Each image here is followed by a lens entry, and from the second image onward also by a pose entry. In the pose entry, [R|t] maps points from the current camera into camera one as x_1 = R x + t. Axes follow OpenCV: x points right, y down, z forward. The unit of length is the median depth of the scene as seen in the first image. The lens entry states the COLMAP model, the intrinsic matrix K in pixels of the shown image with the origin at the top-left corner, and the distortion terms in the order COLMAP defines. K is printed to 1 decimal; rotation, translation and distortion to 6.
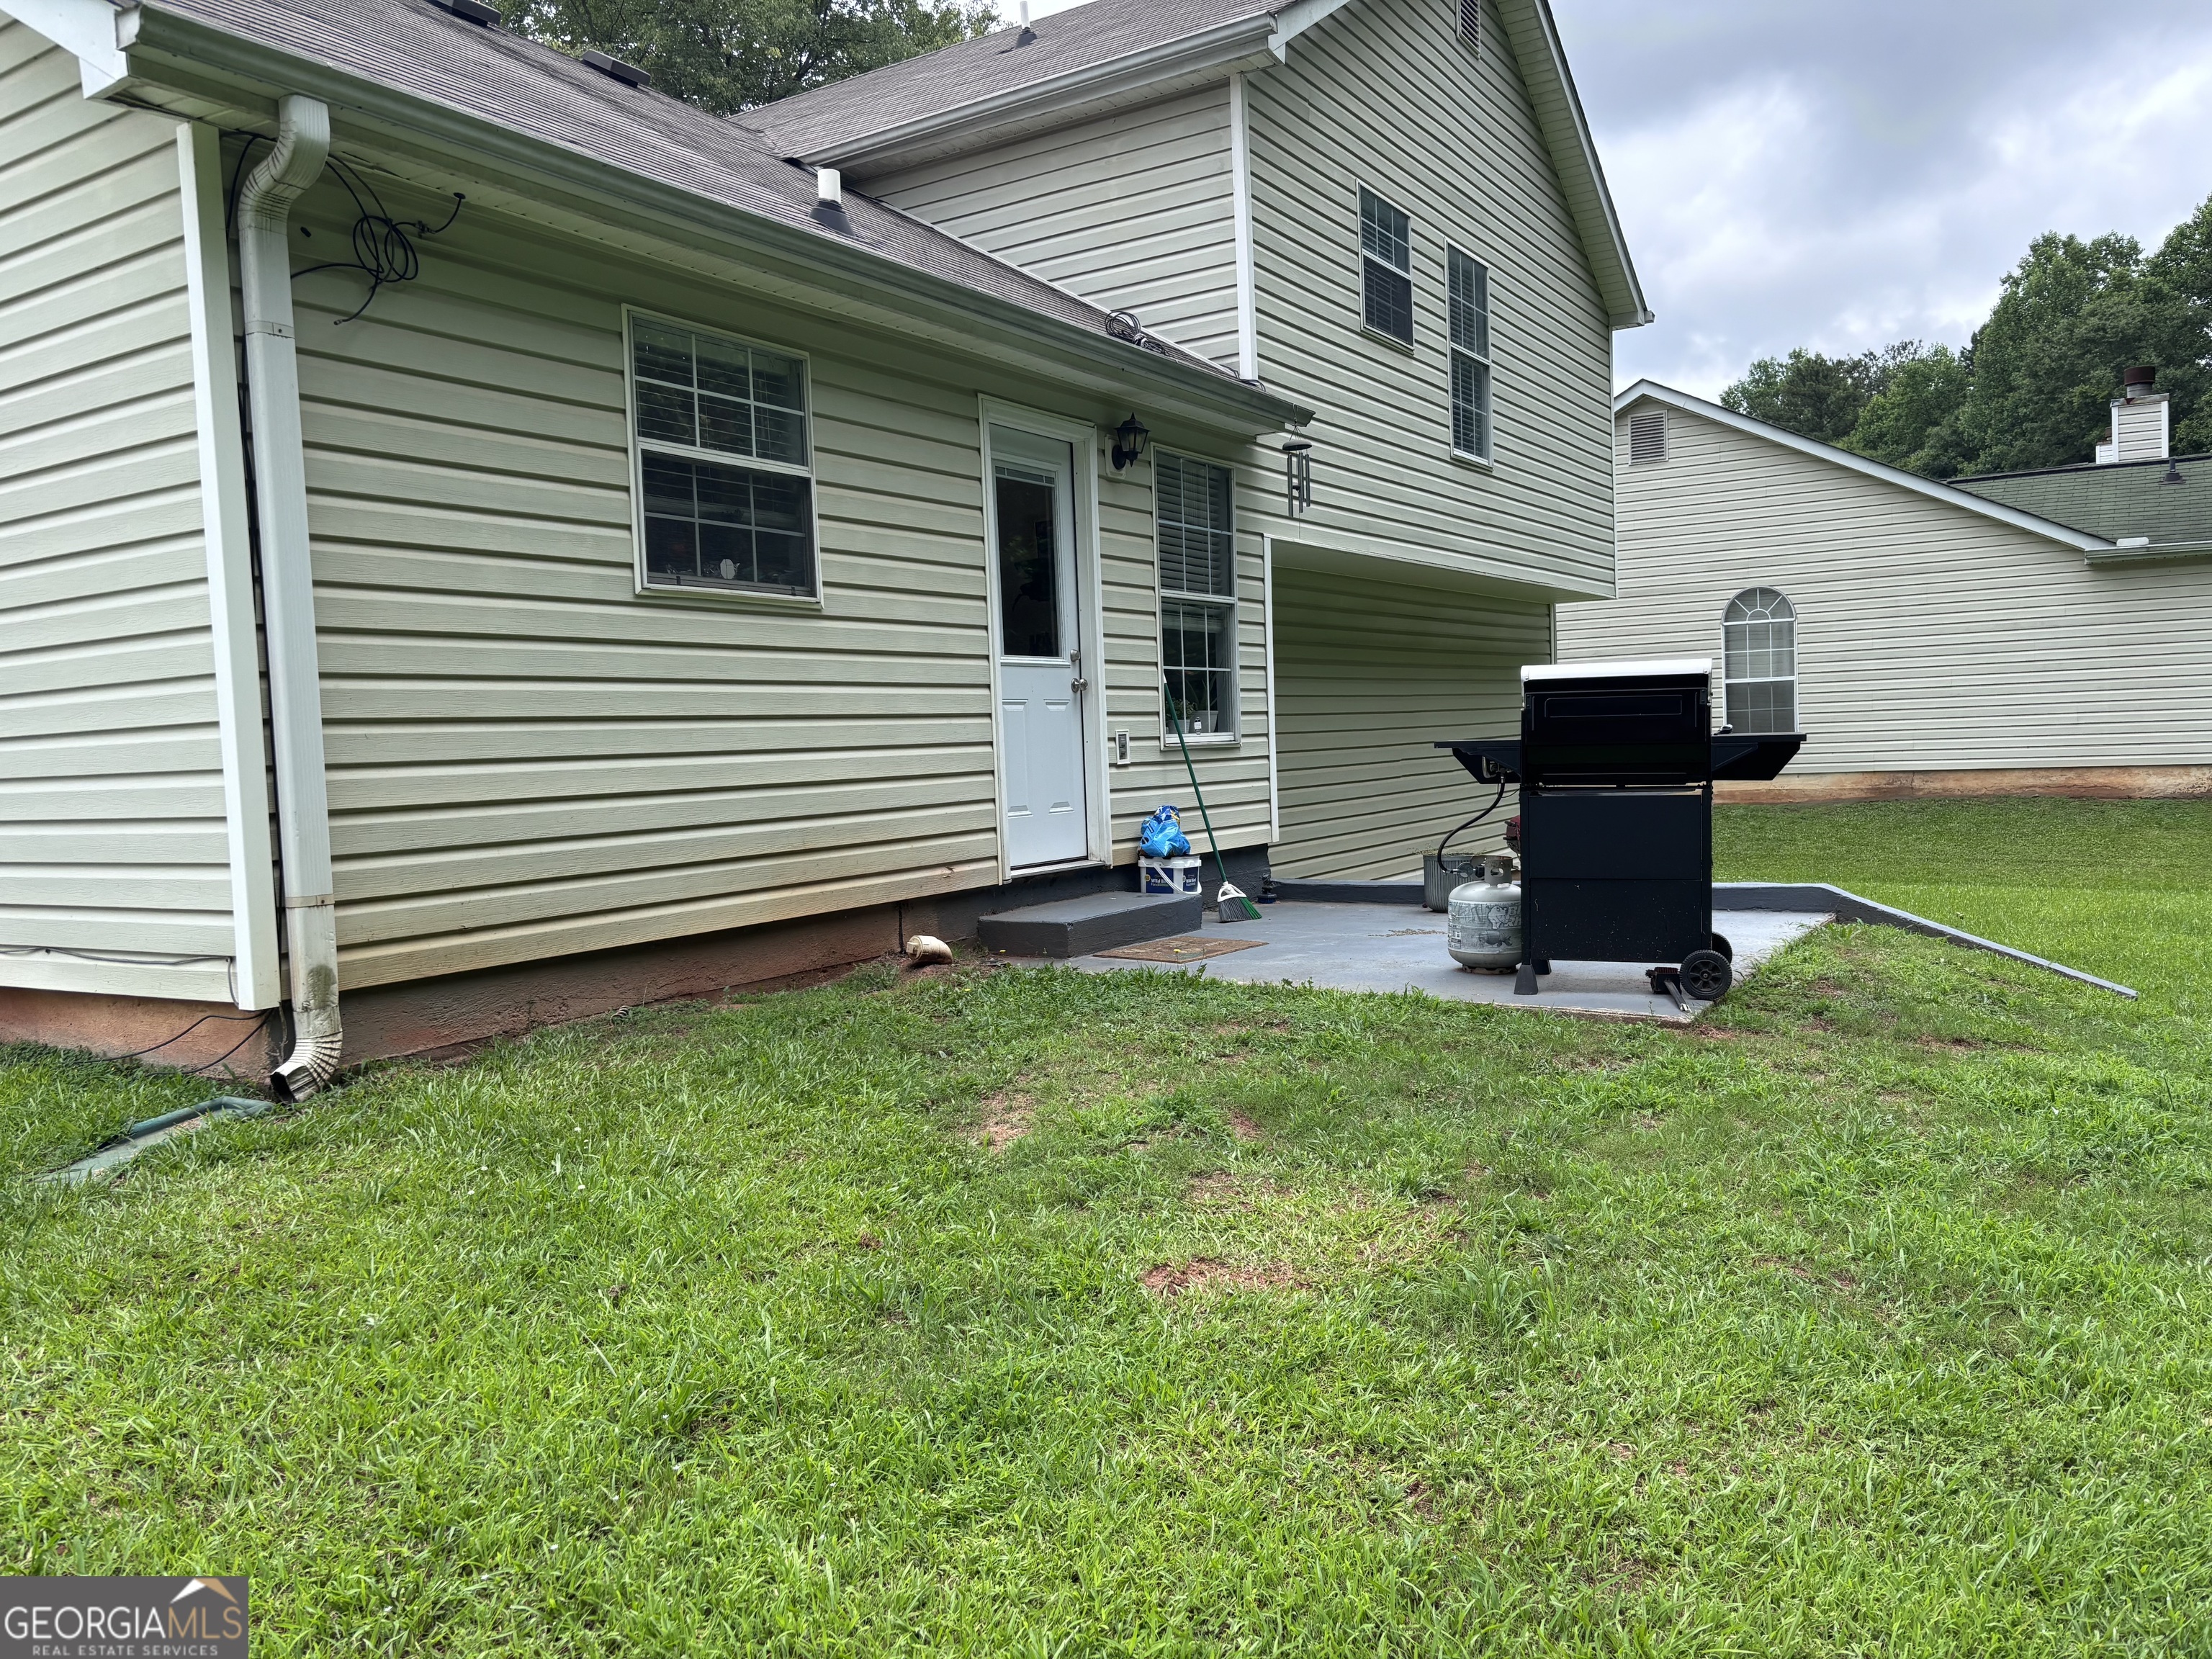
lens RADIAL K [[1679.4, 0, 1078.6], [0, 1679.4, 833.4], [0, 0, 1]] dist [0.060248, -0.049379]
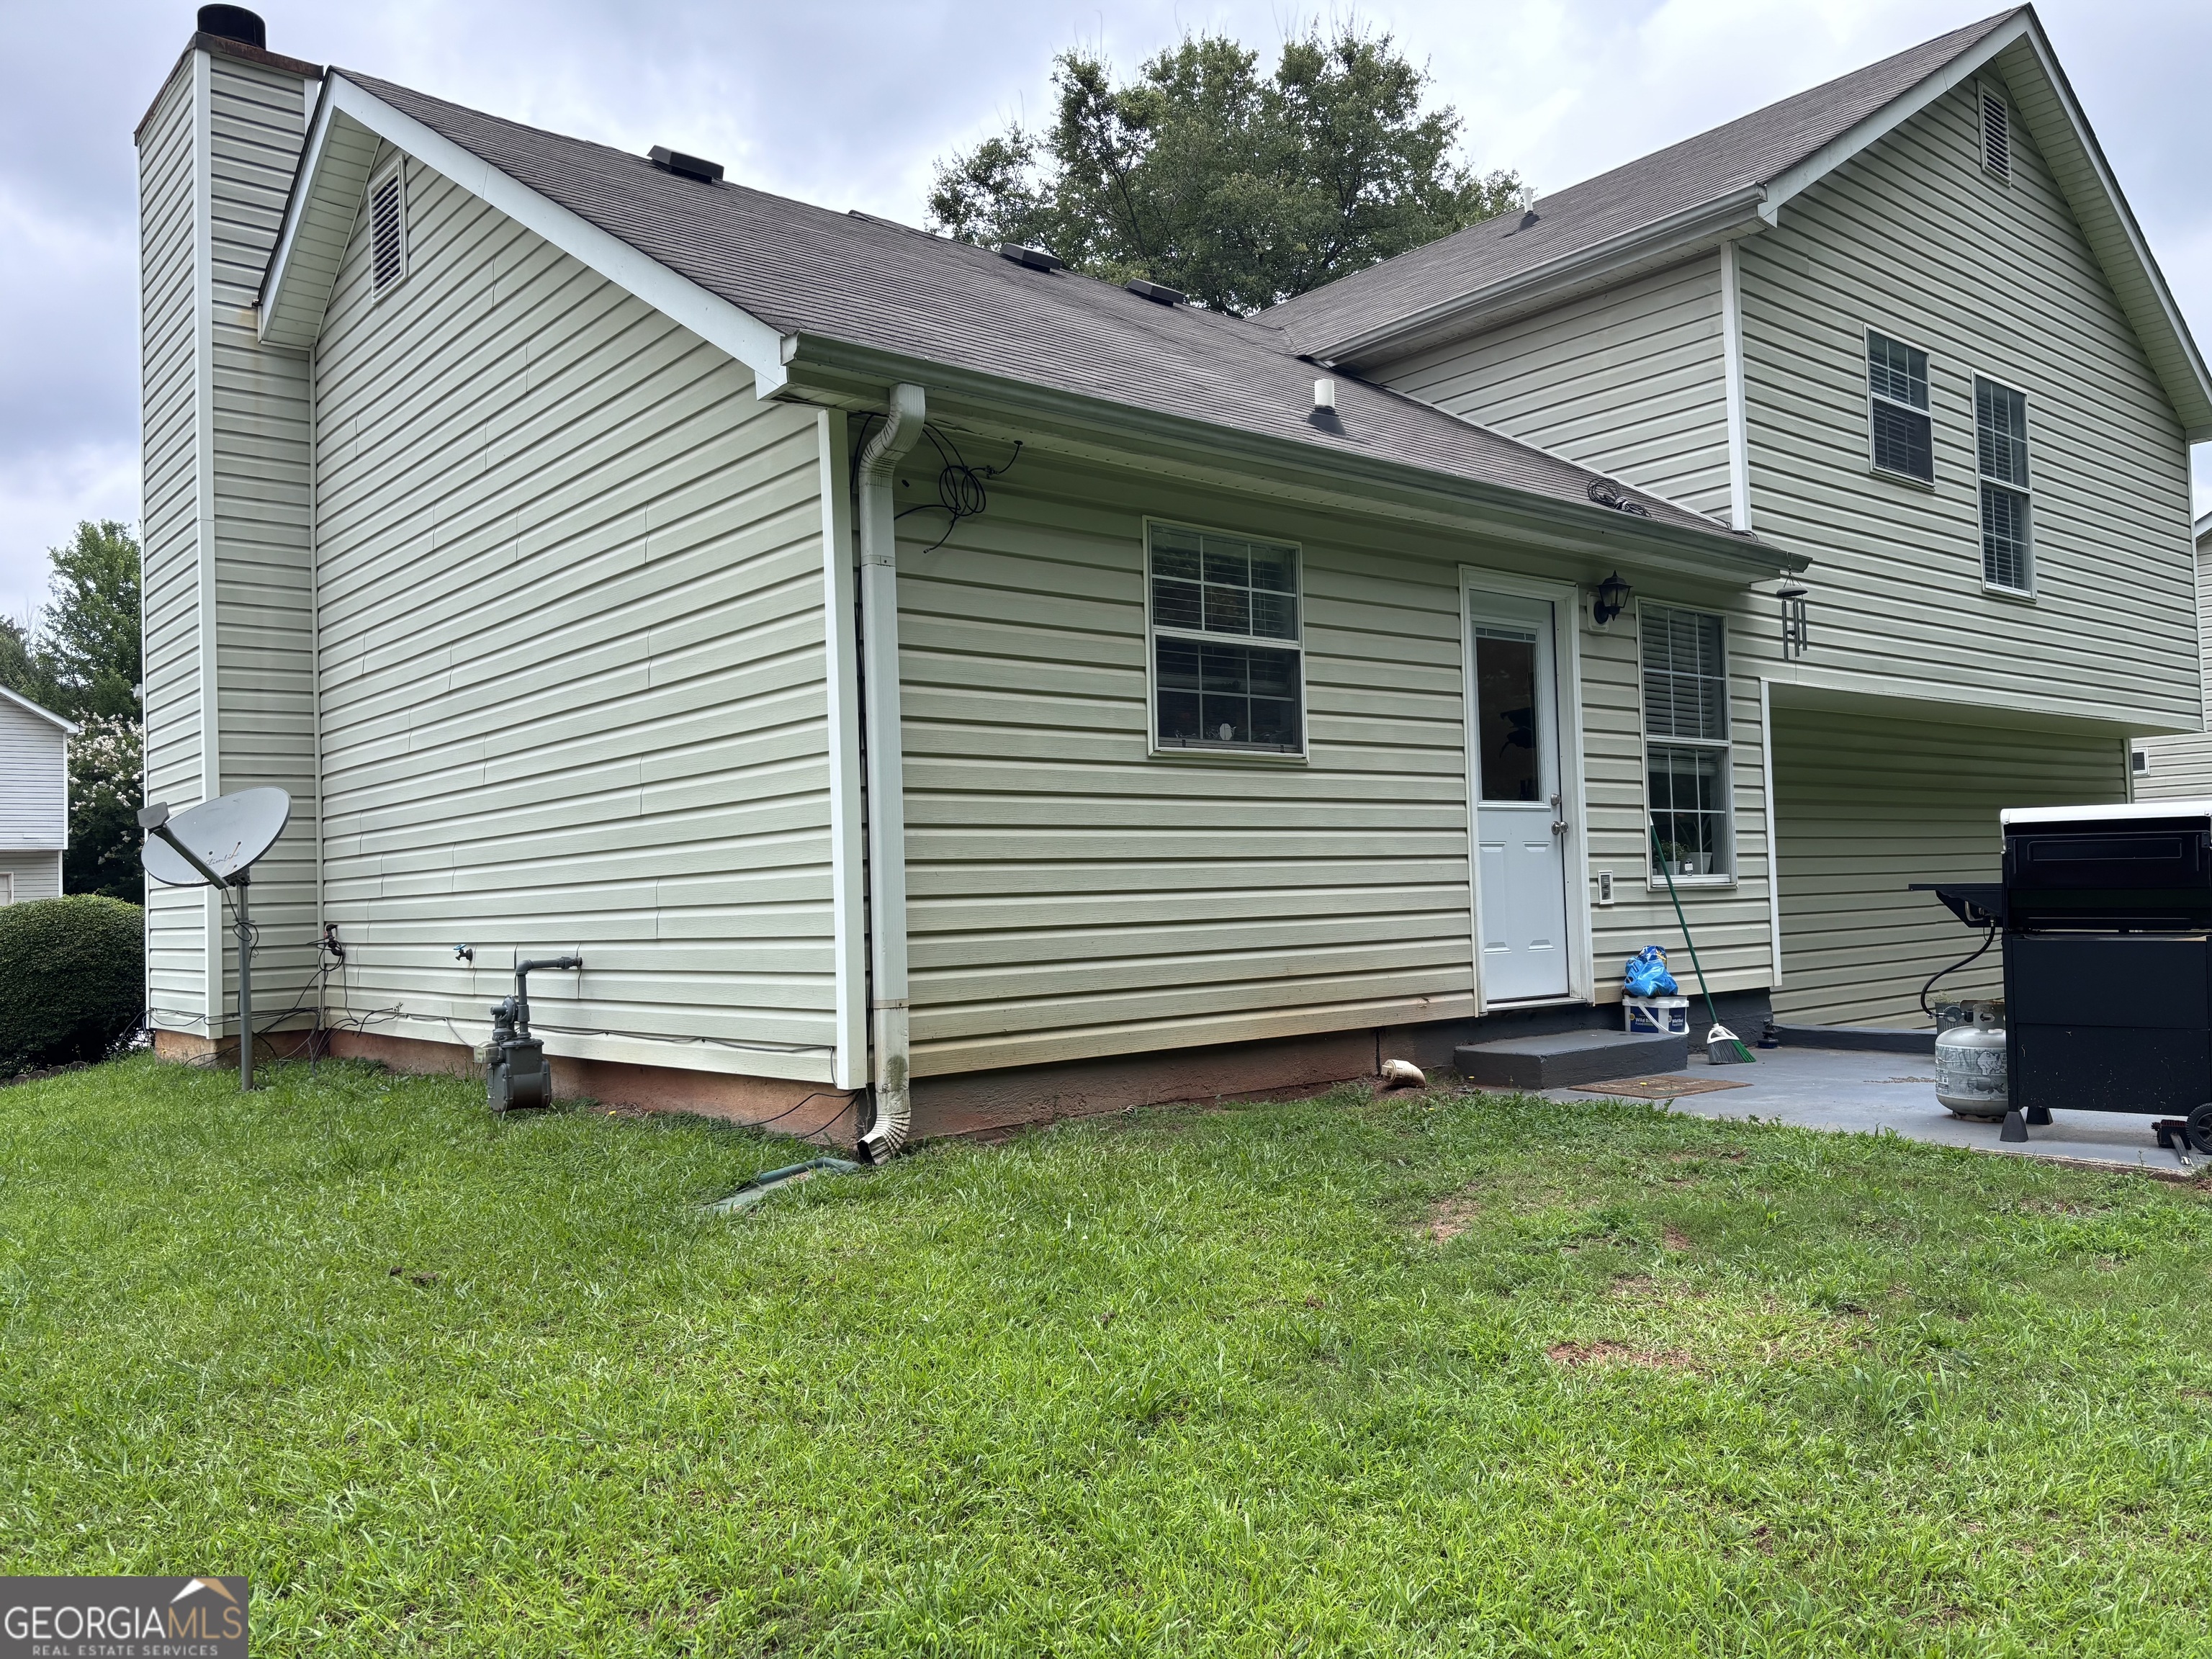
lens RADIAL K [[1662.7, 0, 1105.9], [0, 1662.7, 822.2], [0, 0, 1]] dist [0.242364, -0.303063]
pose [[0.956772, -0.005780, -0.290781, 0.059642], [-0.020767, 0.995893, -0.088125, 0.011096], [0.290096, 0.090354, 0.952723, -0.144986]]
